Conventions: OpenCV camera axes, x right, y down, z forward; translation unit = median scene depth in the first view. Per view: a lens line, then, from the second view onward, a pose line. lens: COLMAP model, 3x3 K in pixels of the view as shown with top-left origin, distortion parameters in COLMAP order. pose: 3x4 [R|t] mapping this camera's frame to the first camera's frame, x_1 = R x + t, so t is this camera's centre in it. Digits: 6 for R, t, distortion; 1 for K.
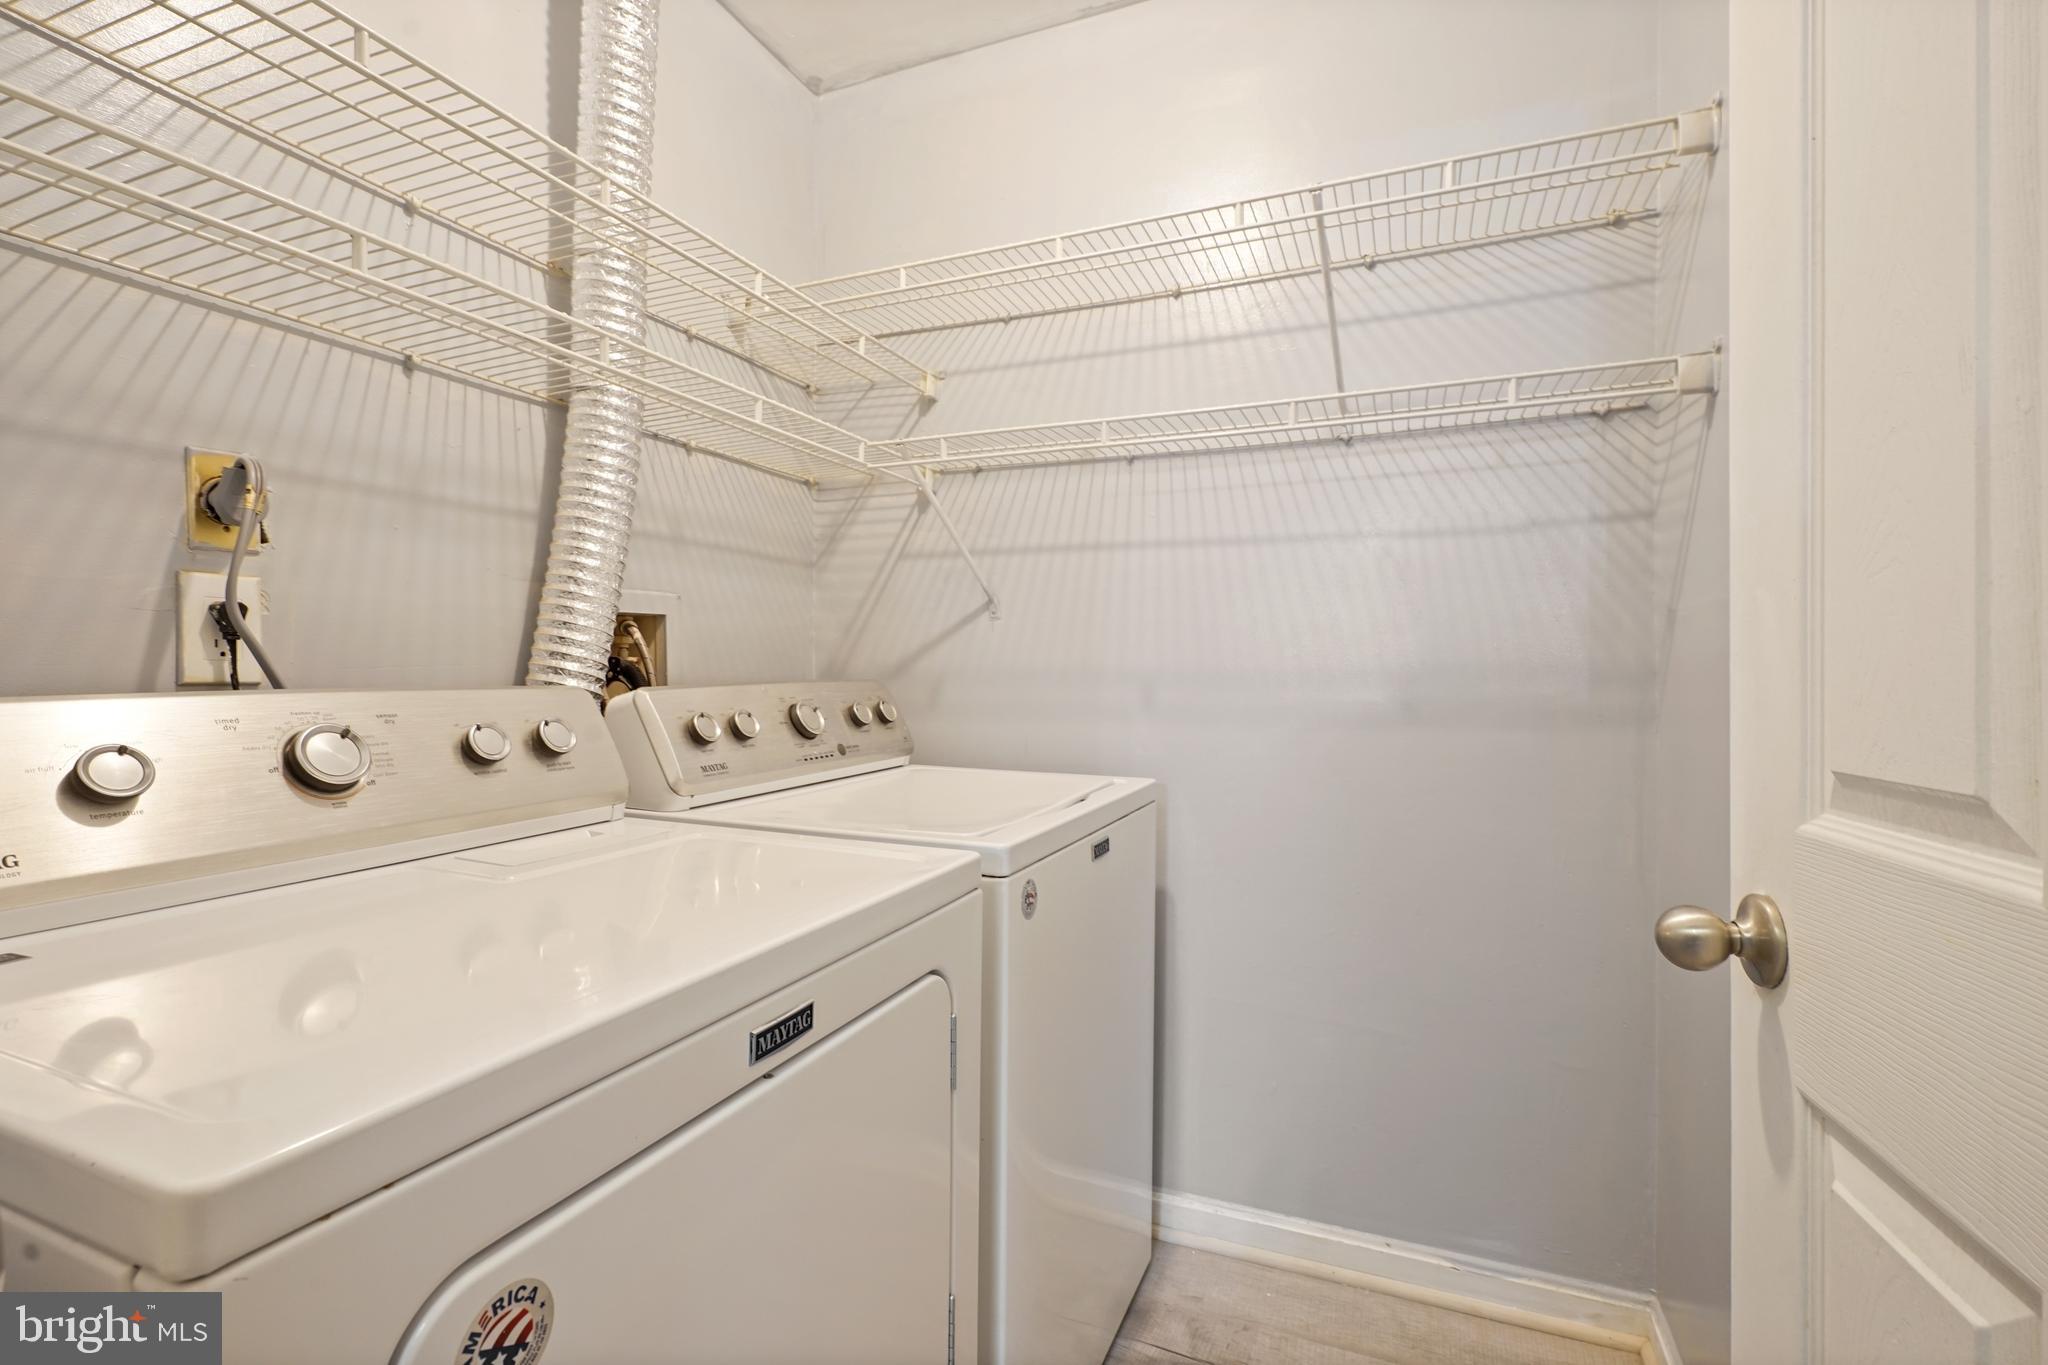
lens RADIAL K [[942.6, 0, 1025.7], [0, 942.6, 689.6], [0, 0, 1]] dist [-0.010076, 0.000407]
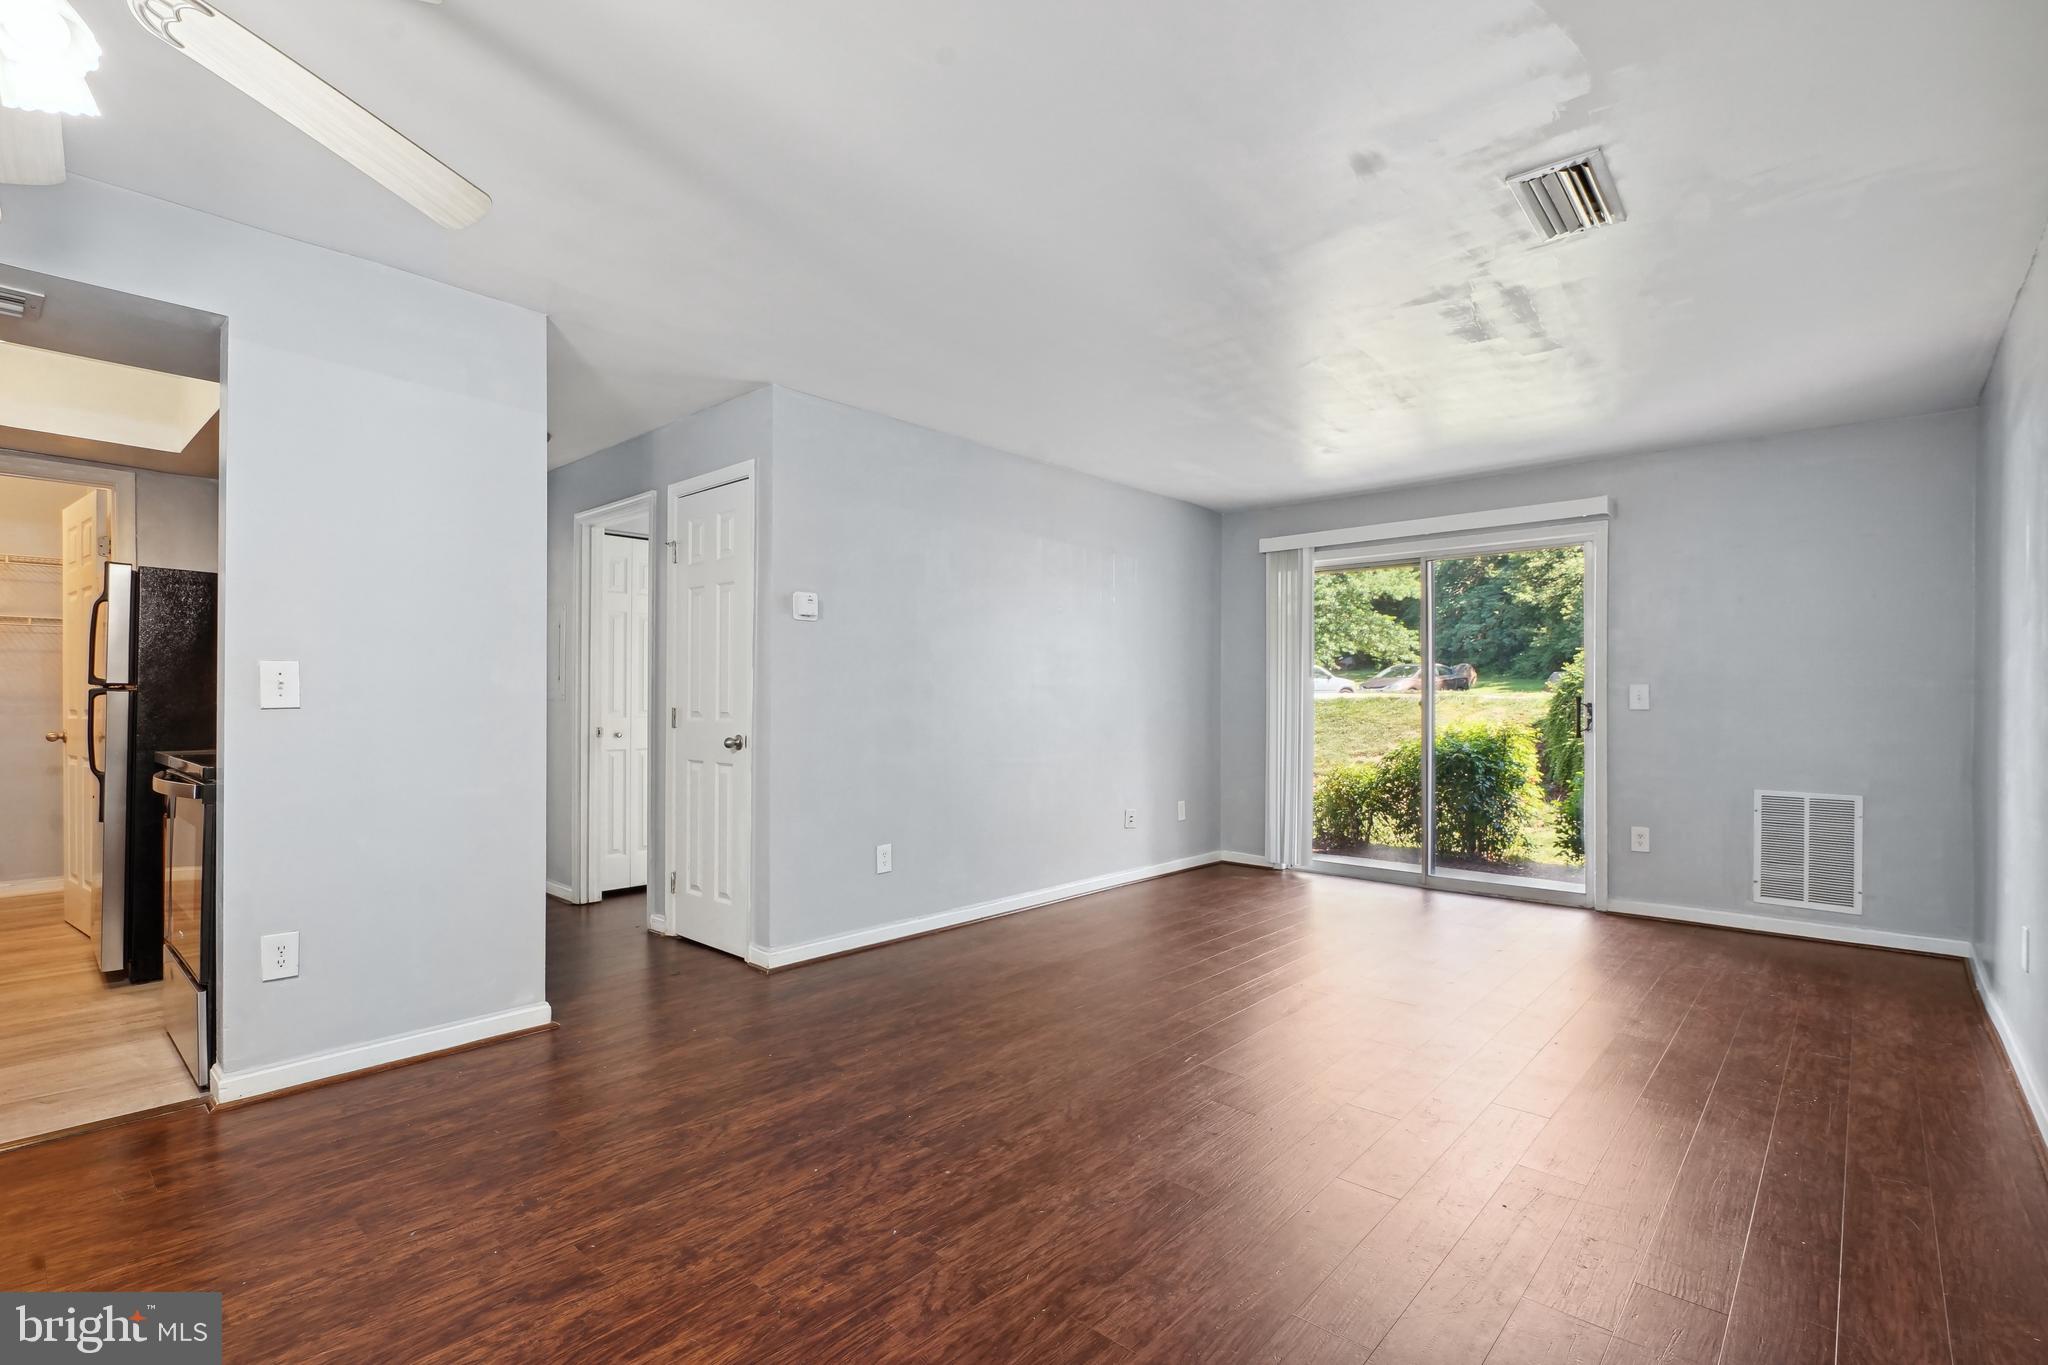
lens RADIAL K [[937.0, 0, 1031.3], [0, 937.0, 704.1], [0, 0, 1]] dist [-0.002002, -0.000242]
pose [[0.328664, -0.004170, 0.944438, -1.425005], [0.010267, 0.999947, 0.000842, 0.038310], [-0.944391, 0.009420, 0.328690, -3.367372]]
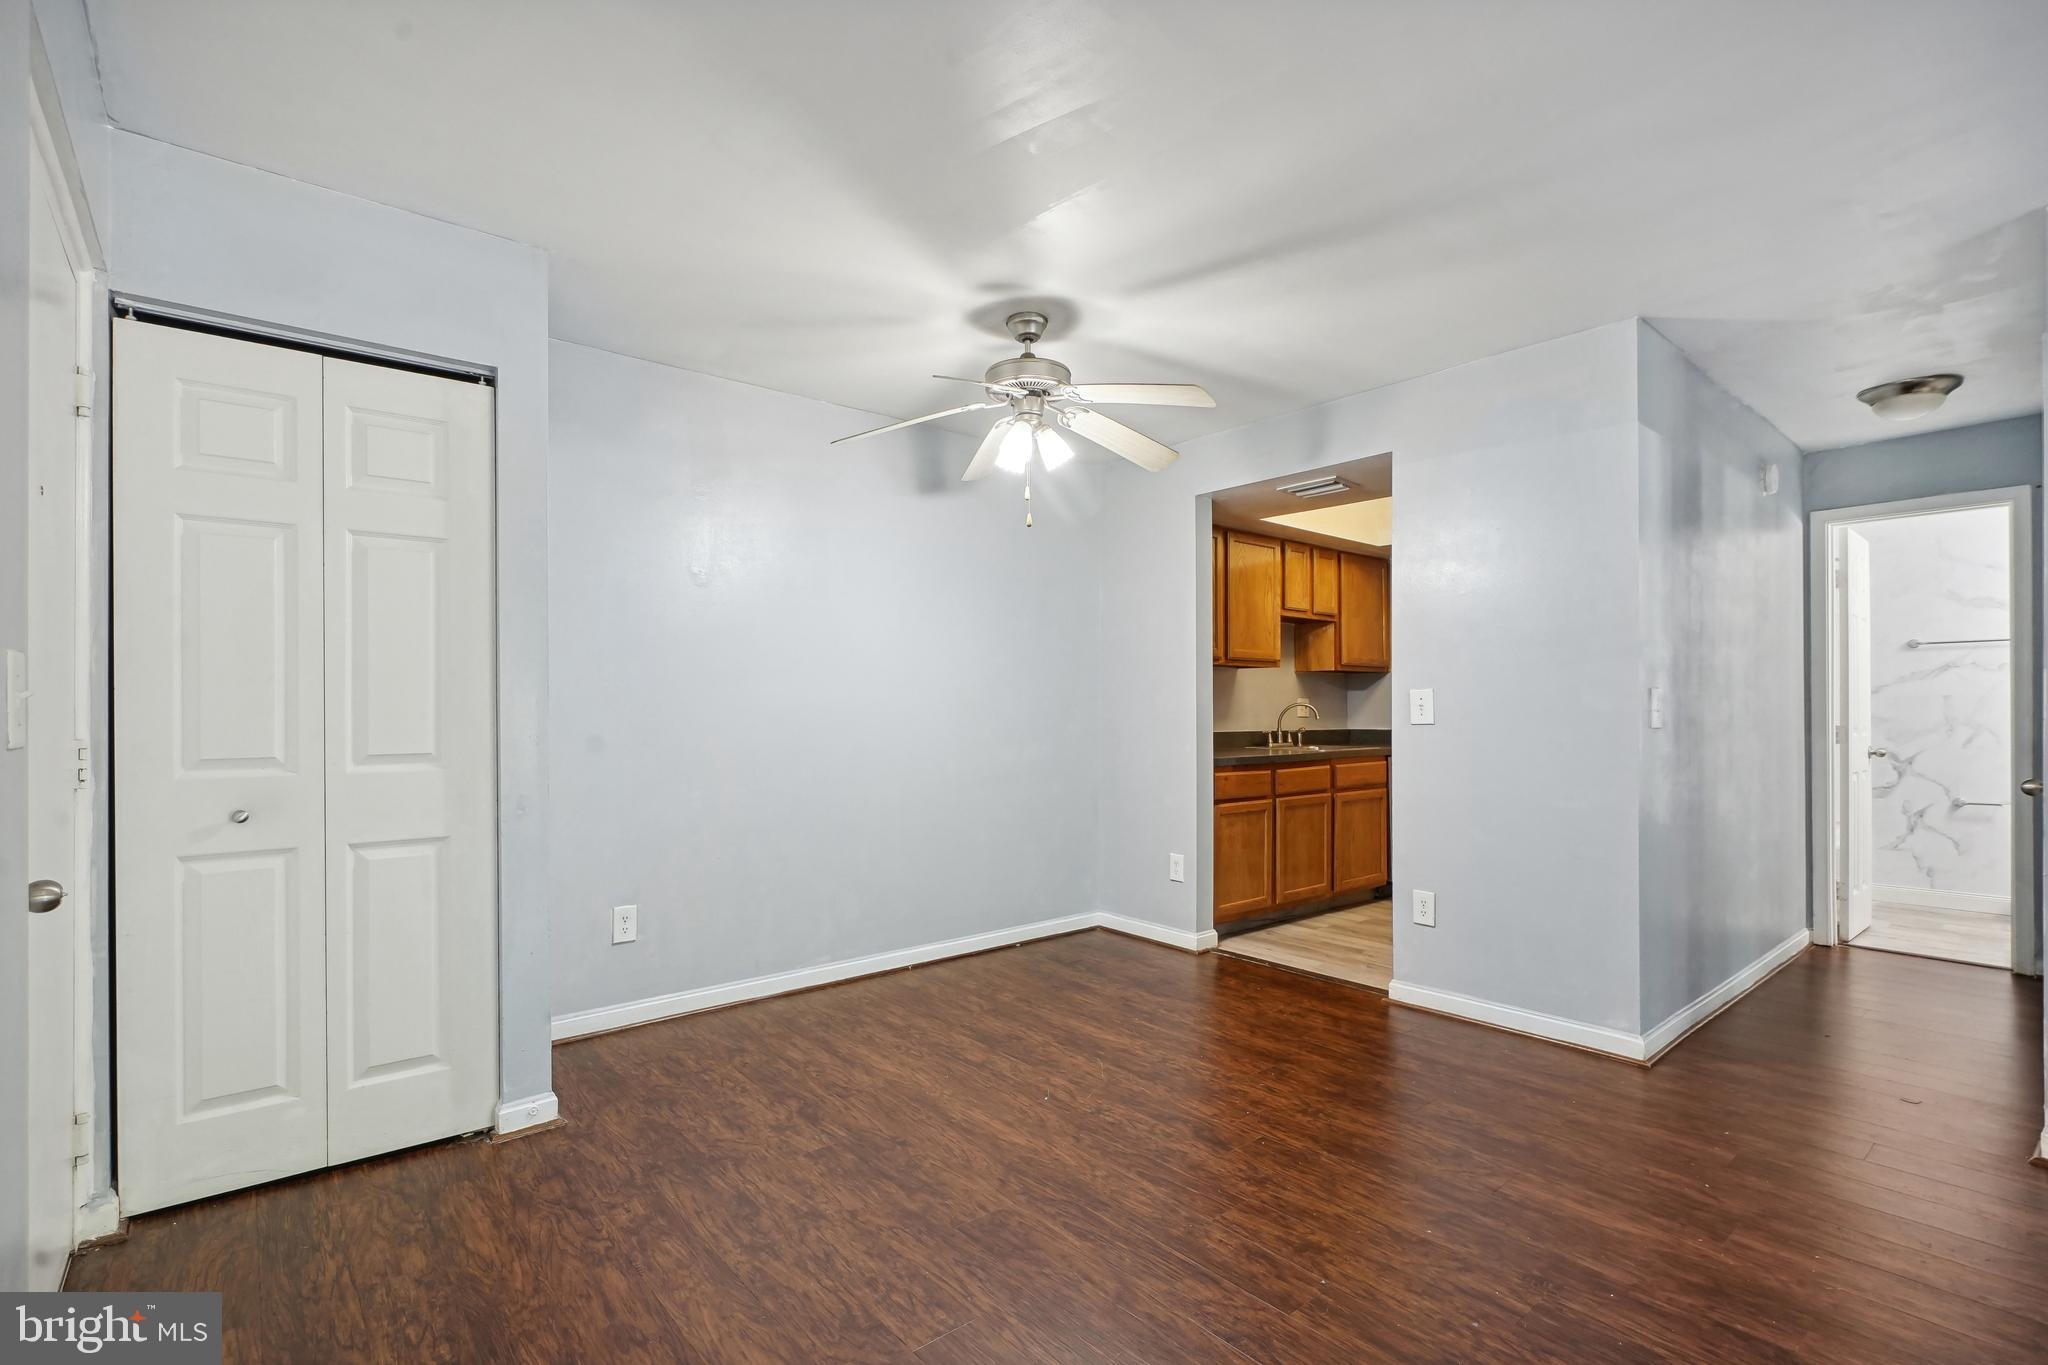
lens RADIAL K [[935.5, 0, 1009.0], [0, 935.5, 708.9], [0, 0, 1]] dist [-0.007462, 0.000685]
pose [[0.882731, -0.003707, -0.469864, -0.101323], [-0.005726, 0.999810, -0.018645, 0.044388], [0.469843, 0.019149, 0.882542, -4.015482]]
